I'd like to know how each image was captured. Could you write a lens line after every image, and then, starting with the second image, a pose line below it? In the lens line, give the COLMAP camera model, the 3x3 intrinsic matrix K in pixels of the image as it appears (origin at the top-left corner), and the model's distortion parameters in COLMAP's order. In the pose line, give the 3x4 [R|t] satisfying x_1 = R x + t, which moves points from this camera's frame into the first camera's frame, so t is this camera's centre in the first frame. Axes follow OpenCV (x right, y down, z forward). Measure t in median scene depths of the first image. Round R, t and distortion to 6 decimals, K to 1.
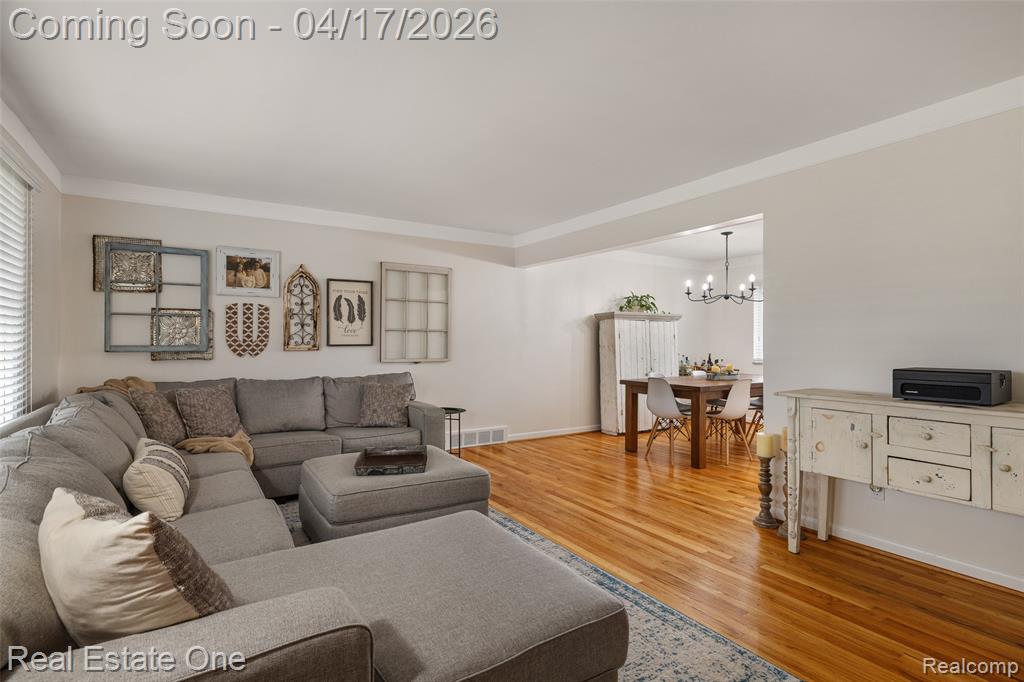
lens RADIAL K [[504.1, 0, 512.0], [0, 504.1, 341.0], [0, 0, 1]] dist [-0.008577, -0.000369]
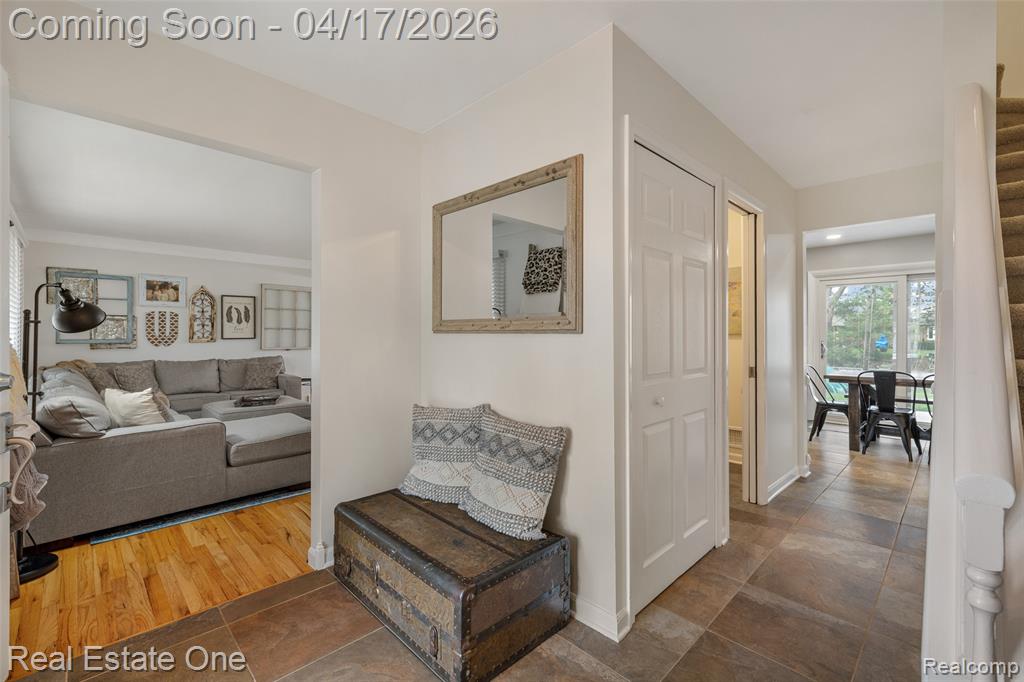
lens RADIAL K [[439.8, 0, 510.7], [0, 439.8, 334.2], [0, 0, 1]] dist [0.003836, 0.000349]
pose [[0.977264, -0.002694, 0.212008, 0.219271], [0.002638, 0.999996, 0.000547, -0.003707], [-0.212009, 0.000025, 0.977268, -0.520945]]
